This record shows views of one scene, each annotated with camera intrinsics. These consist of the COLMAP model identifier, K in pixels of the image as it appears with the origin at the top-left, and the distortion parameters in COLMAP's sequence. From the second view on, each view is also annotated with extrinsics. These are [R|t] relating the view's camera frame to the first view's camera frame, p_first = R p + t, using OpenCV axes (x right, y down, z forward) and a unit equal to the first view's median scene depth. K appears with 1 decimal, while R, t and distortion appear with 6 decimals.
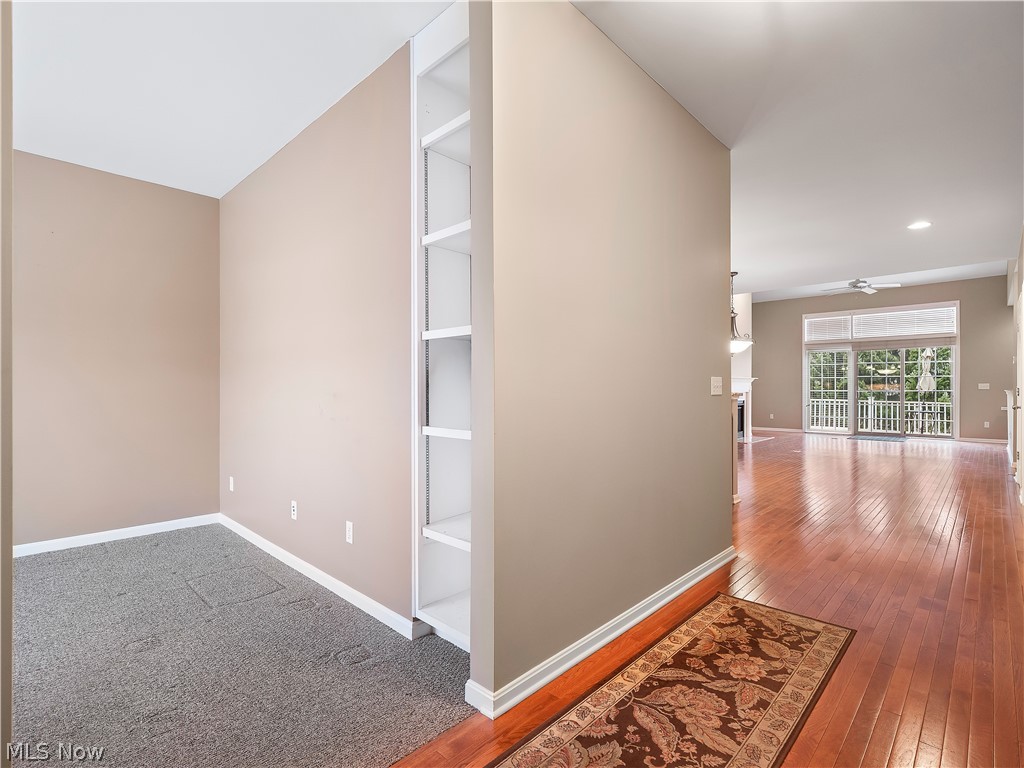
lens RADIAL K [[499.9, 0, 515.5], [0, 499.9, 383.8], [0, 0, 1]] dist [0.003246, -0.004345]
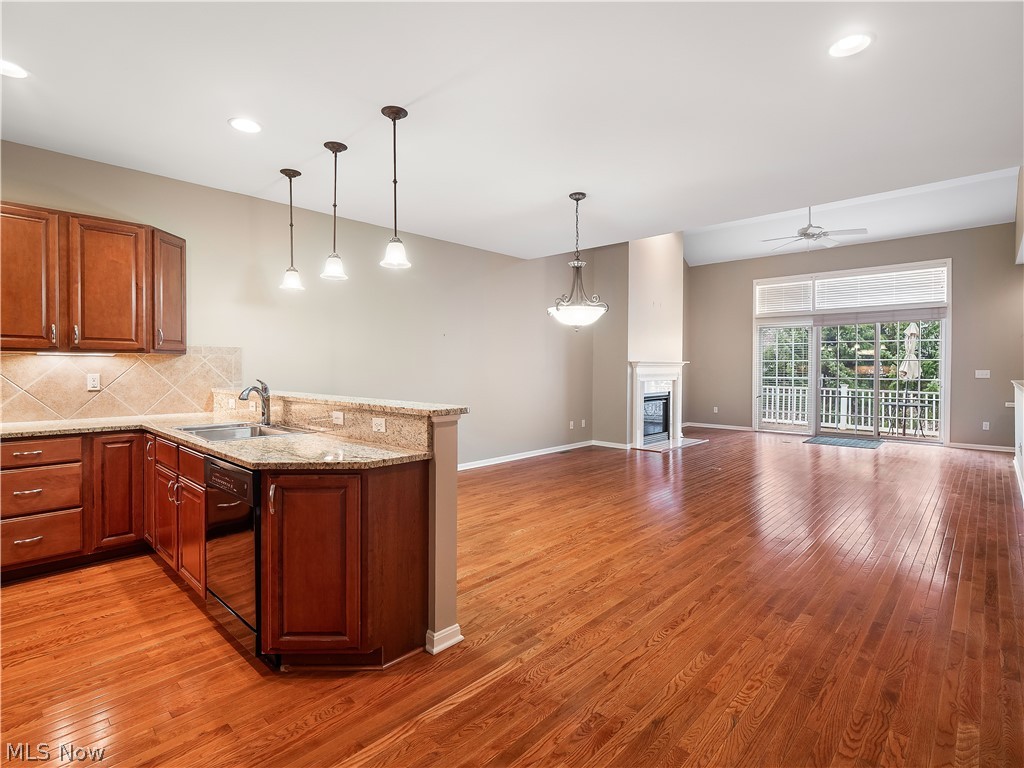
lens RADIAL K [[499.9, 0, 519.7], [0, 499.9, 371.8], [0, 0, 1]] dist [0.003246, -0.004345]
pose [[0.999971, 0.000510, 0.007585, 0.221446], [-0.000646, 0.999841, 0.017848, -0.009804], [-0.007575, -0.017853, 0.999812, 0.238558]]
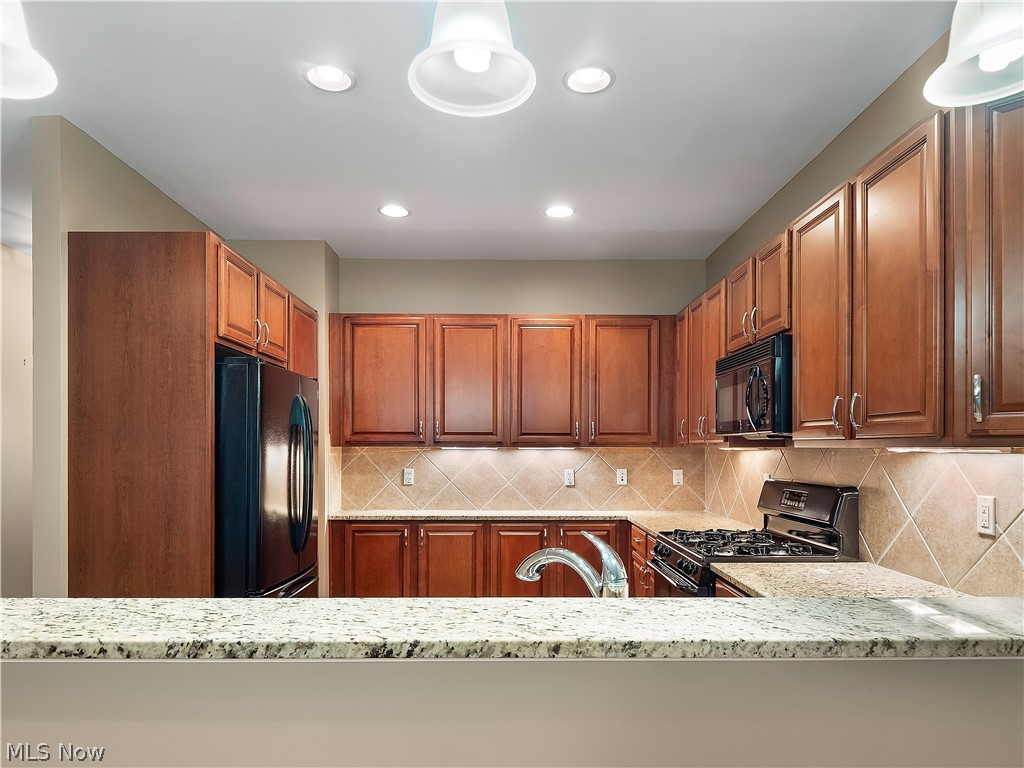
lens RADIAL K [[640.9, 0, 512.2], [0, 640.9, 452.8], [0, 0, 1]] dist [0.020526, -0.005307]
pose [[-0.719209, 0.004747, -0.694778, 0.166418], [0.002293, 0.999987, 0.004458, -0.015181], [0.694790, 0.001613, -0.719211, 0.590848]]
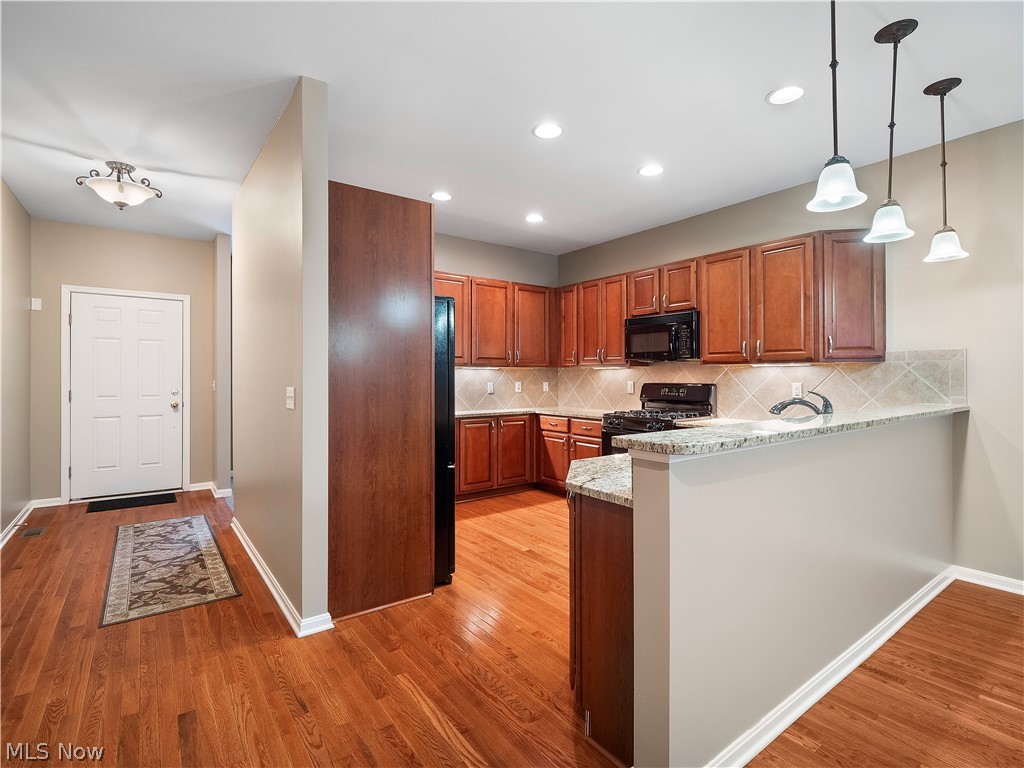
lens RADIAL K [[499.9, 0, 512.6], [0, 499.9, 377.5], [0, 0, 1]] dist [0.003246, -0.004345]
pose [[-0.170663, 0.002811, -0.985325, 0.324899], [0.006570, 0.999977, 0.001715, -0.008039], [0.985308, -0.006180, -0.170677, 0.422563]]
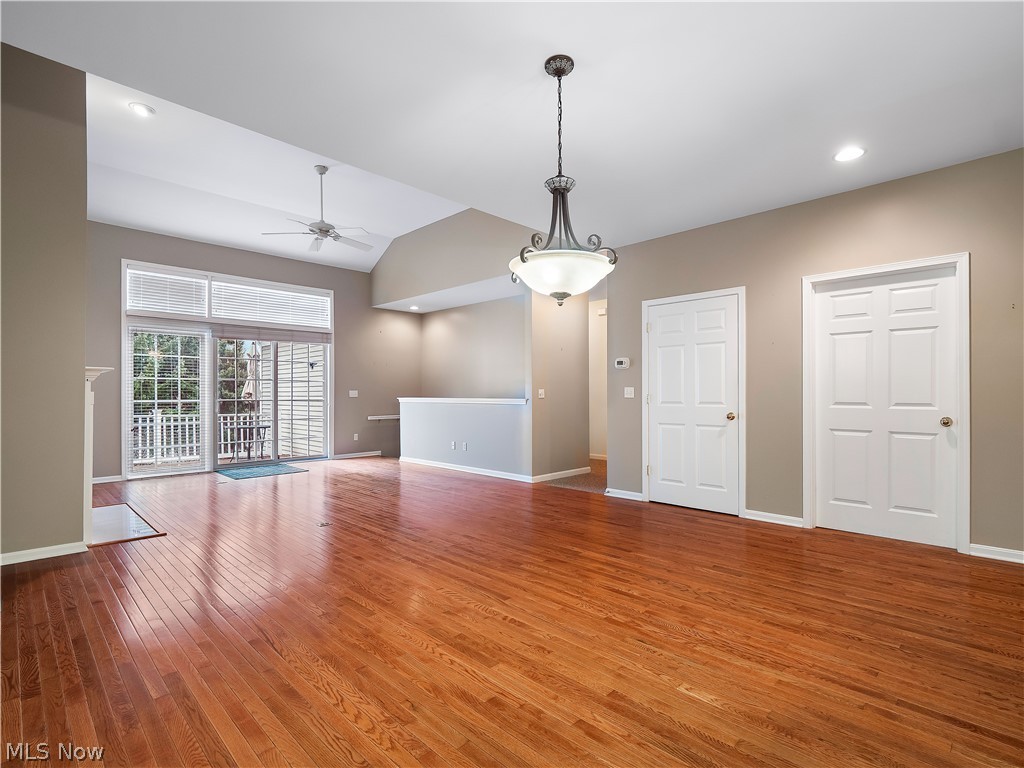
lens RADIAL K [[499.9, 0, 509.1], [0, 499.9, 395.9], [0, 0, 1]] dist [0.003246, -0.004345]
pose [[0.023695, -0.002914, 0.999715, 0.056845], [-0.004469, 0.999985, 0.003021, 0.004513], [-0.999709, -0.004539, 0.023681, 0.630845]]
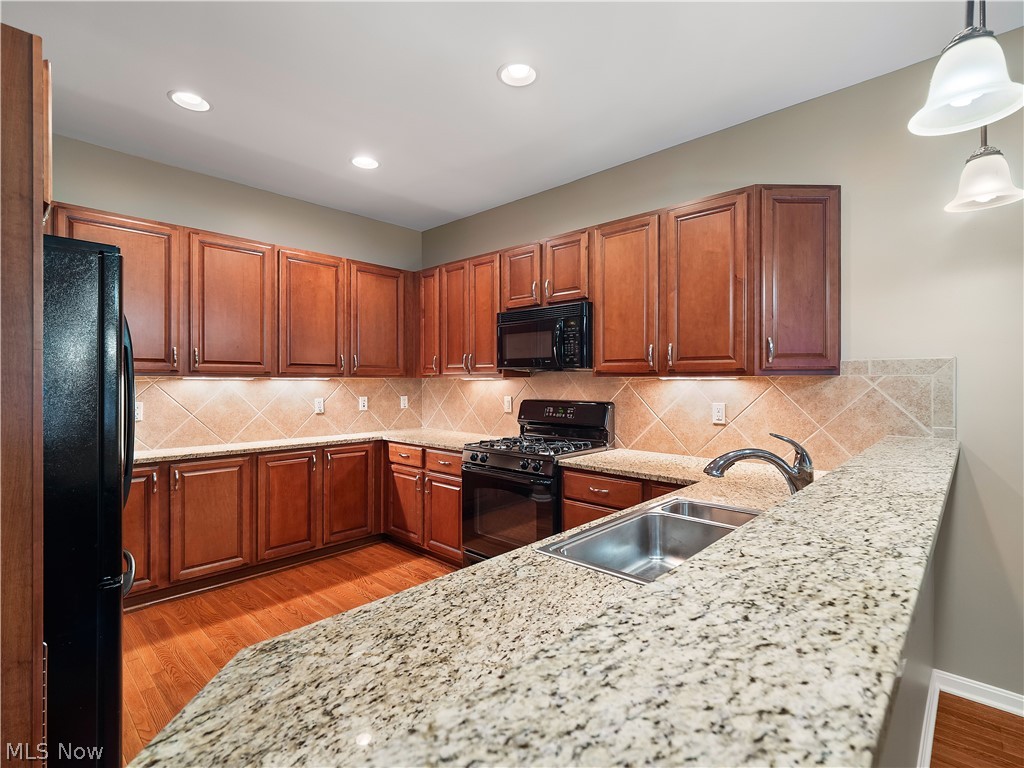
lens RADIAL K [[499.9, 0, 513.4], [0, 499.9, 381.1], [0, 0, 1]] dist [0.003246, -0.004345]
pose [[0.005689, 0.000278, -0.999984, 0.201777], [0.004741, 0.999989, 0.000305, -0.013923], [0.999973, -0.004743, 0.005688, 0.452383]]
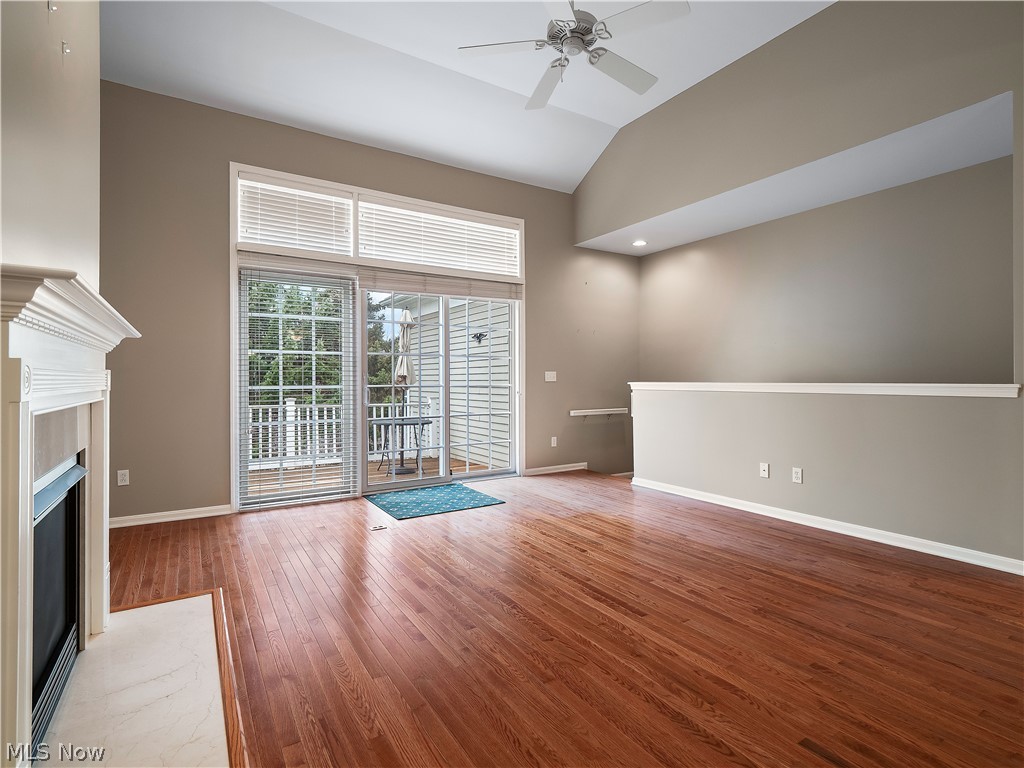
lens RADIAL K [[499.9, 0, 512.8], [0, 499.9, 385.2], [0, 0, 1]] dist [0.003246, -0.004345]
pose [[0.241799, -0.010314, 0.970272, 0.321744], [-0.002377, 0.999934, 0.011222, 0.008004], [-0.970323, -0.005020, 0.241759, 0.806127]]
